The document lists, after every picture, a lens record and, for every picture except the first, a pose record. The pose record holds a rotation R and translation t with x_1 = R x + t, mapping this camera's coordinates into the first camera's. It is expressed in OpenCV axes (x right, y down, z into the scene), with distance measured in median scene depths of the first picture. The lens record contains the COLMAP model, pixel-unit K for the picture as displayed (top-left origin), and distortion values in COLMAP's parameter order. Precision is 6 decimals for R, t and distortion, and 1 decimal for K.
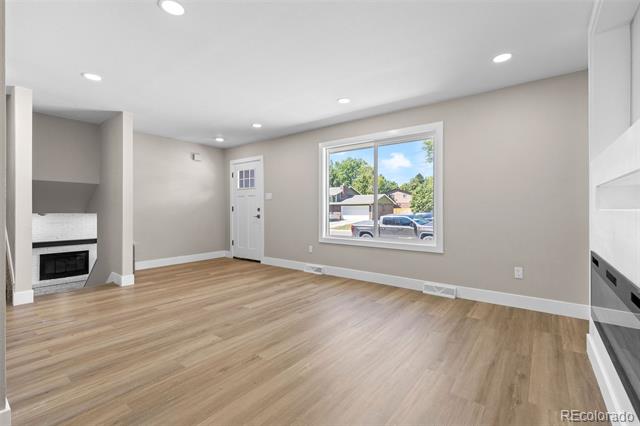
lens RADIAL K [[288.6, 0, 322.8], [0, 288.6, 209.5], [0, 0, 1]] dist [0.005447, 0.000312]
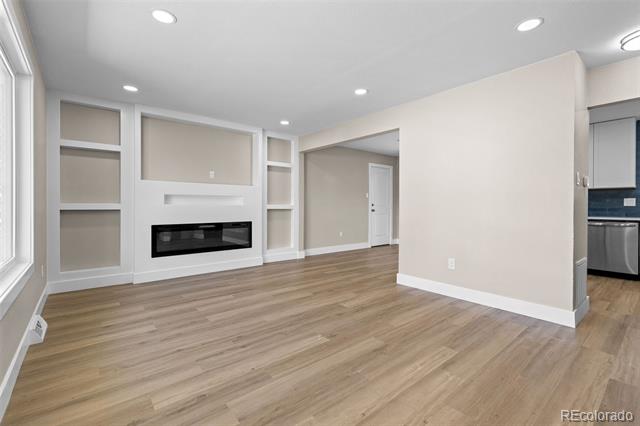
lens RADIAL K [[288.6, 0, 317.2], [0, 288.6, 209.4], [0, 0, 1]] dist [0.005447, 0.000312]
pose [[-0.970812, -0.005114, 0.239787, -0.502382], [-0.001423, 0.999878, 0.015562, -0.000563], [-0.239837, 0.014767, -0.970701, 2.036722]]
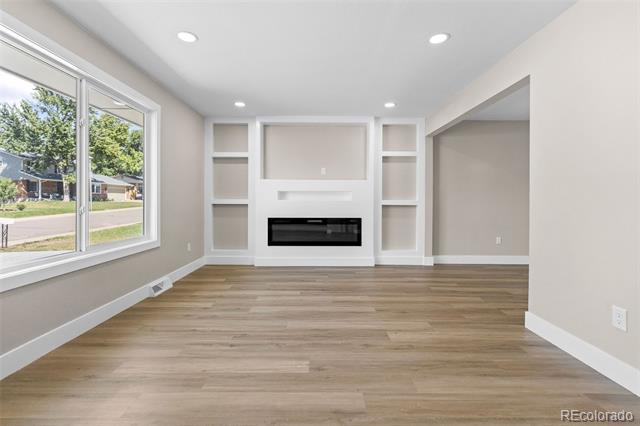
lens RADIAL K [[288.6, 0, 315.2], [0, 288.6, 203.3], [0, 0, 1]] dist [0.005447, 0.000312]
pose [[-0.598644, -0.010156, 0.800950, -0.879109], [-0.002203, 0.999937, 0.011033, -0.000784], [-0.801012, 0.004840, -0.598629, 1.589453]]
